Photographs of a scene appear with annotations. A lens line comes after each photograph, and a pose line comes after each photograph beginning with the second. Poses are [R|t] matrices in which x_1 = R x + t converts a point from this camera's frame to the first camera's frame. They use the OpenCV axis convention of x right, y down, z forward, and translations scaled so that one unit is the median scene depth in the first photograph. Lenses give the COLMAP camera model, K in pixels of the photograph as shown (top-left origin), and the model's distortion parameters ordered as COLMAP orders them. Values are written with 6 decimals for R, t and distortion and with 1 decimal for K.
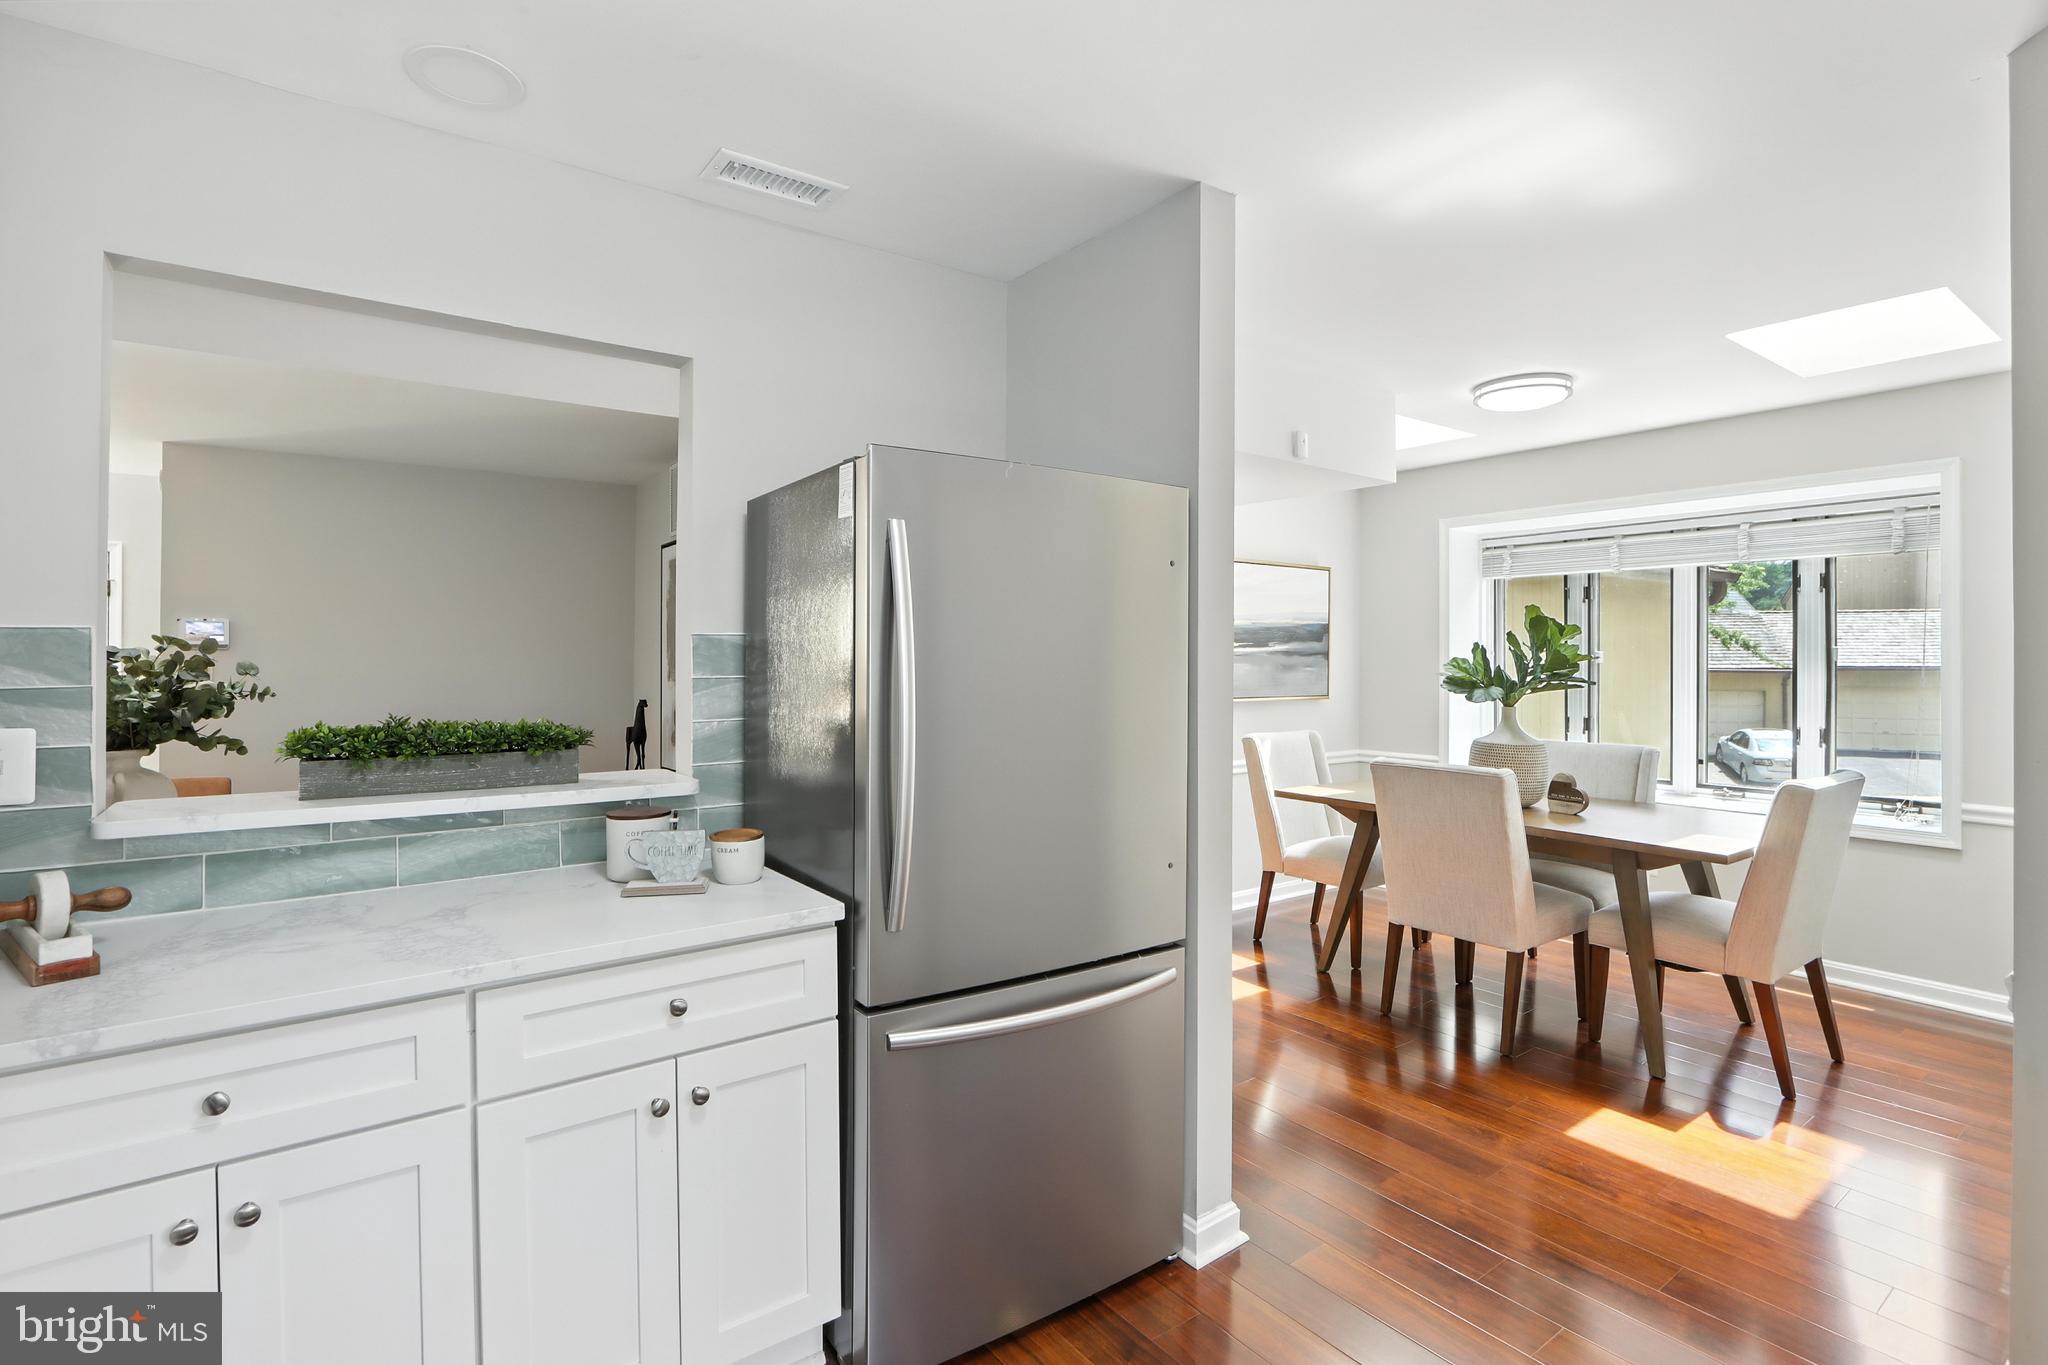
lens RADIAL K [[966.4, 0, 1022.6], [0, 966.4, 662.6], [0, 0, 1]] dist [-0.010983, -0.000012]
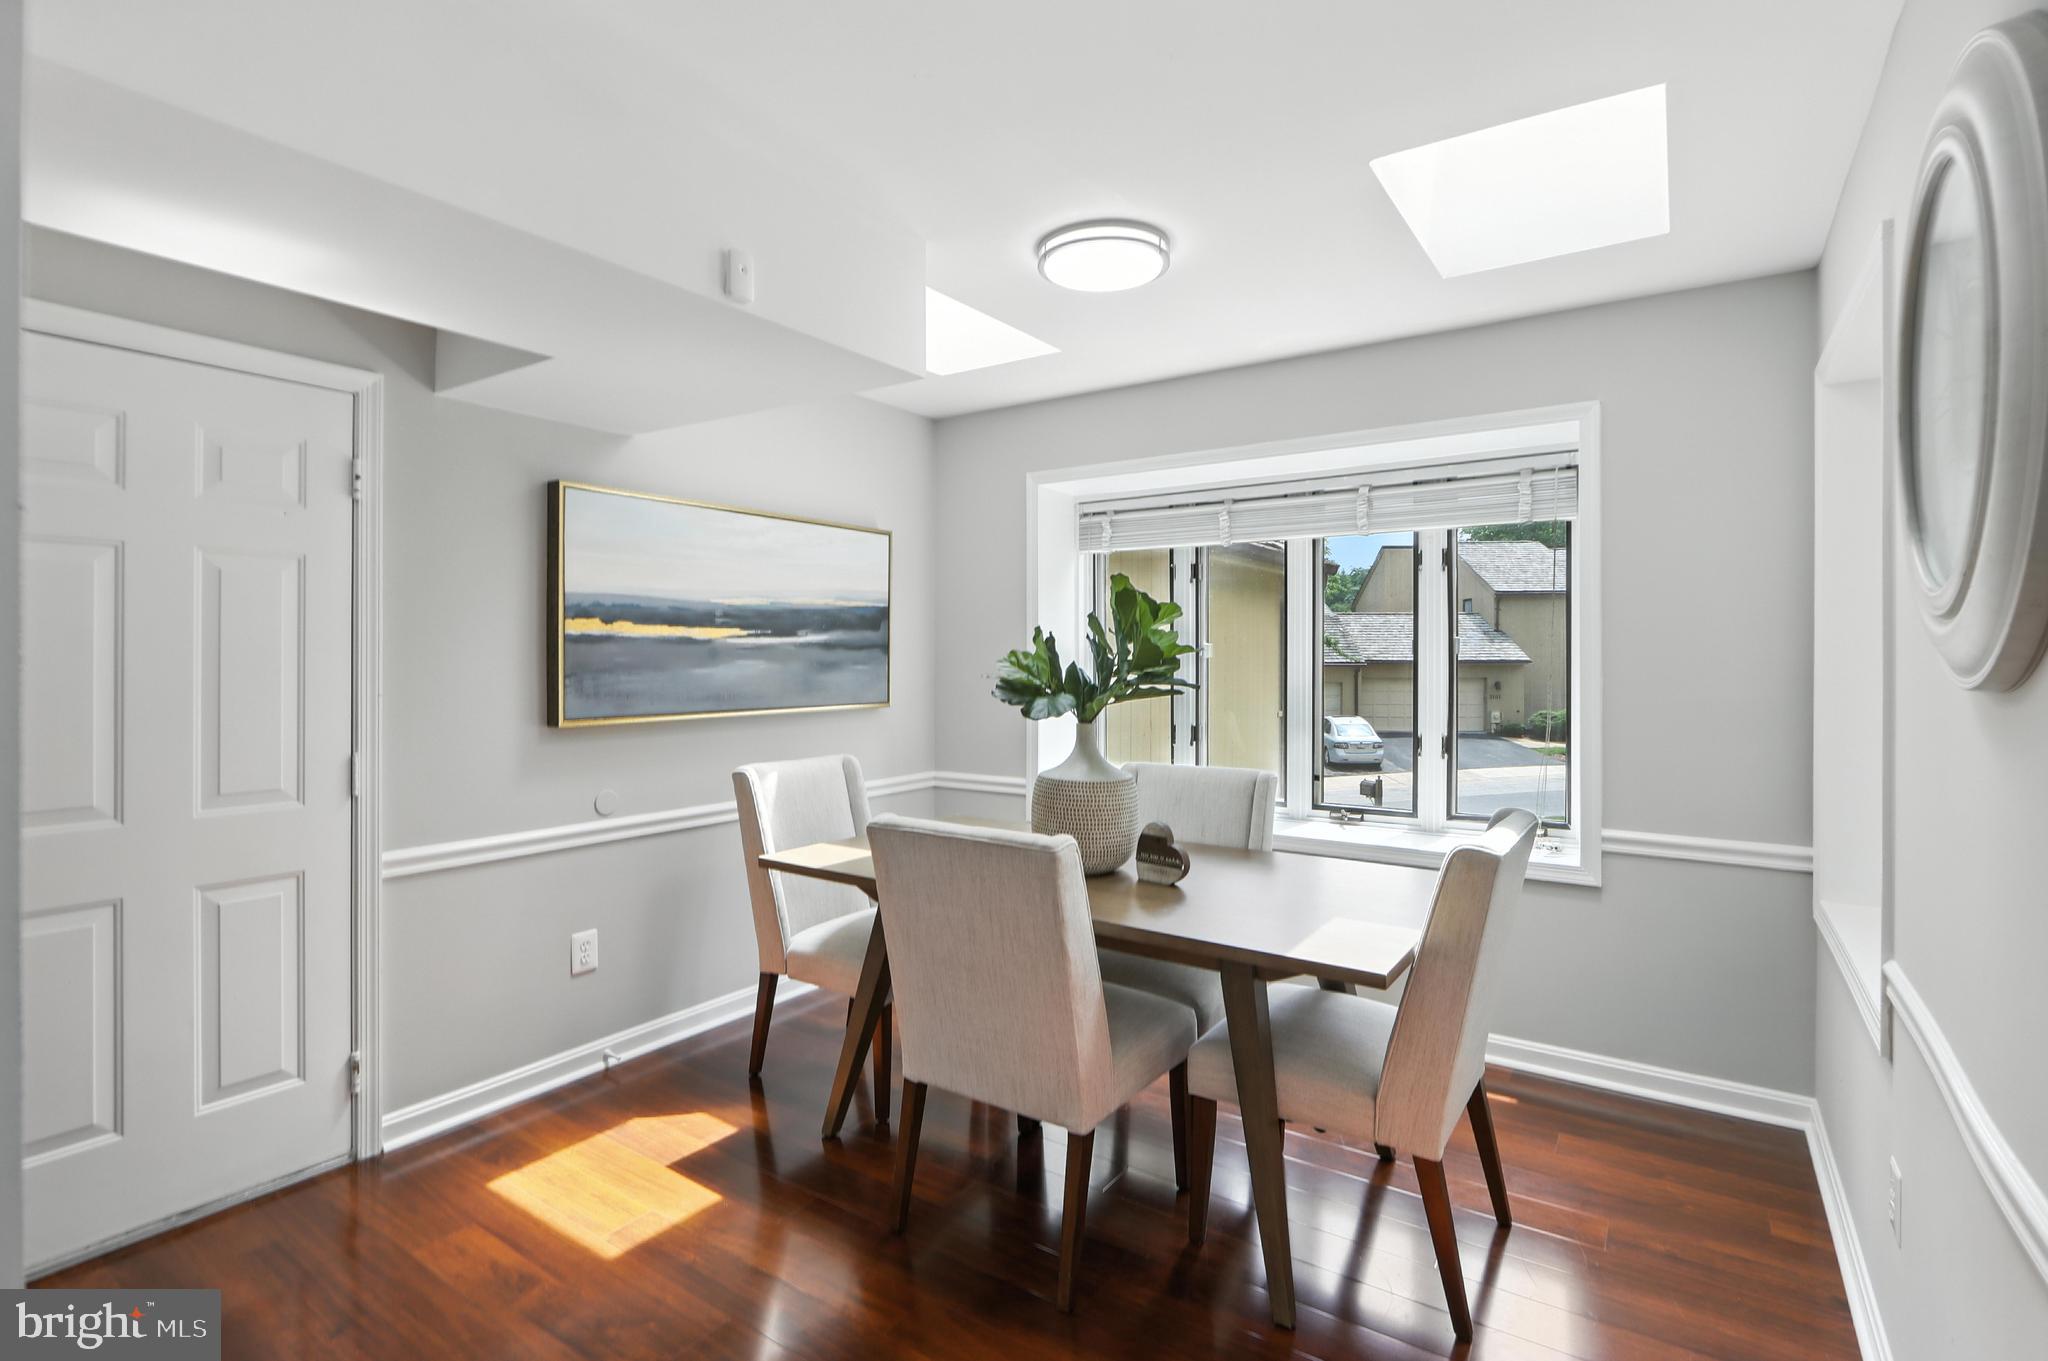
lens RADIAL K [[966.4, 0, 1024.3], [0, 966.4, 672.7], [0, 0, 1]] dist [-0.010983, -0.000012]
pose [[0.940972, -0.008736, 0.338372, 0.226058], [0.004149, 0.999889, 0.014278, 0.000925], [-0.338459, -0.012031, 0.940904, 0.363629]]
